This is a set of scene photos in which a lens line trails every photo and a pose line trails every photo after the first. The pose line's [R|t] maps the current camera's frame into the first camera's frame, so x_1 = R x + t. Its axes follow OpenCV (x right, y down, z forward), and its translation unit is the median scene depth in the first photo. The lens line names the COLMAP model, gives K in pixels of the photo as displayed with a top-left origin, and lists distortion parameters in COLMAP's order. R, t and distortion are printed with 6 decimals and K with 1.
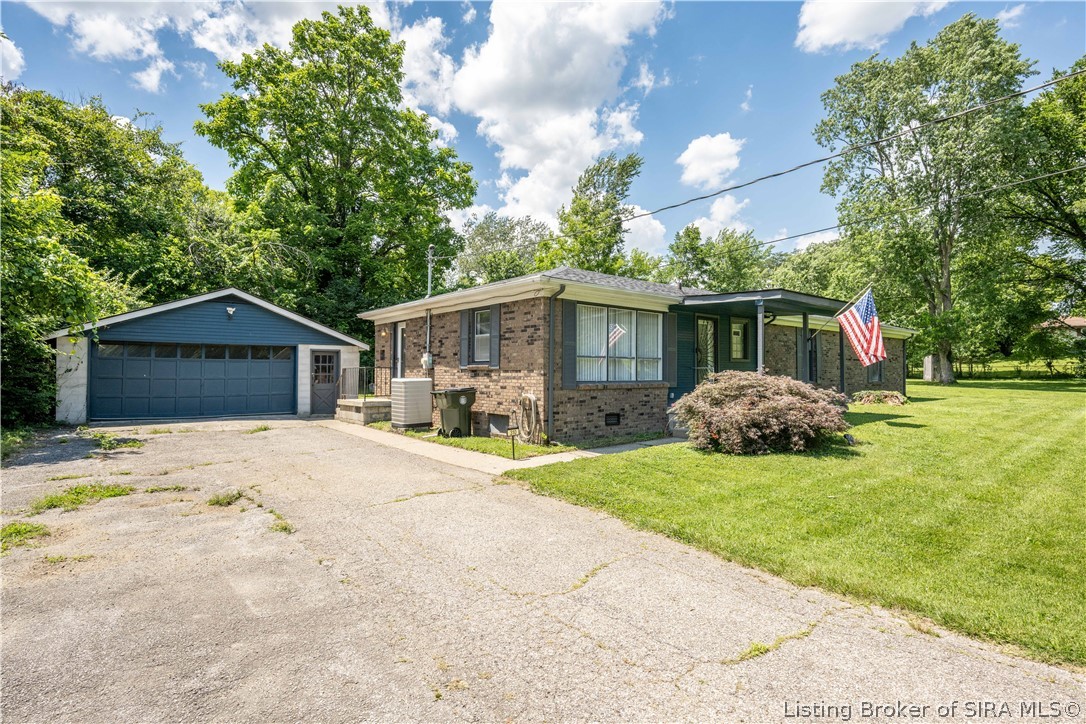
lens RADIAL K [[577.7, 0, 541.3], [0, 577.7, 362.4], [0, 0, 1]] dist [0.005305, 0.000069]
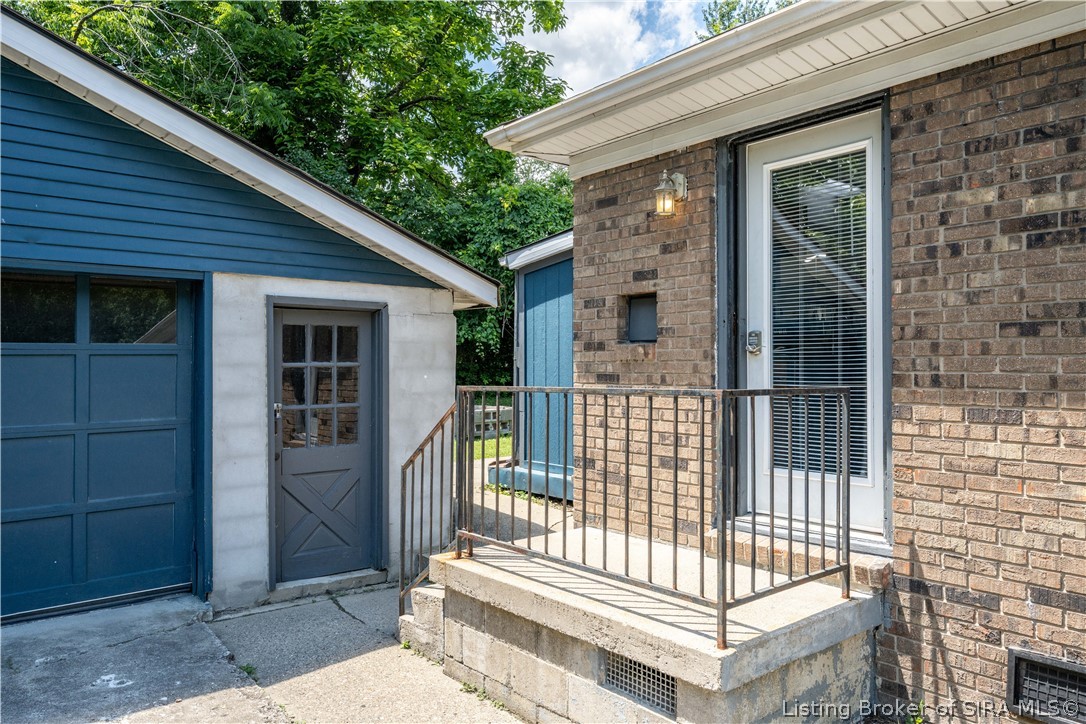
lens RADIAL K [[750.9, 0, 542.0], [0, 750.9, 359.0], [0, 0, 1]] dist [0.004311, 0.000828]
pose [[0.999710, -0.005971, 0.023328, -0.301193], [0.005476, 0.999760, 0.021223, -0.004624], [-0.023449, -0.021089, 0.999503, 0.710644]]
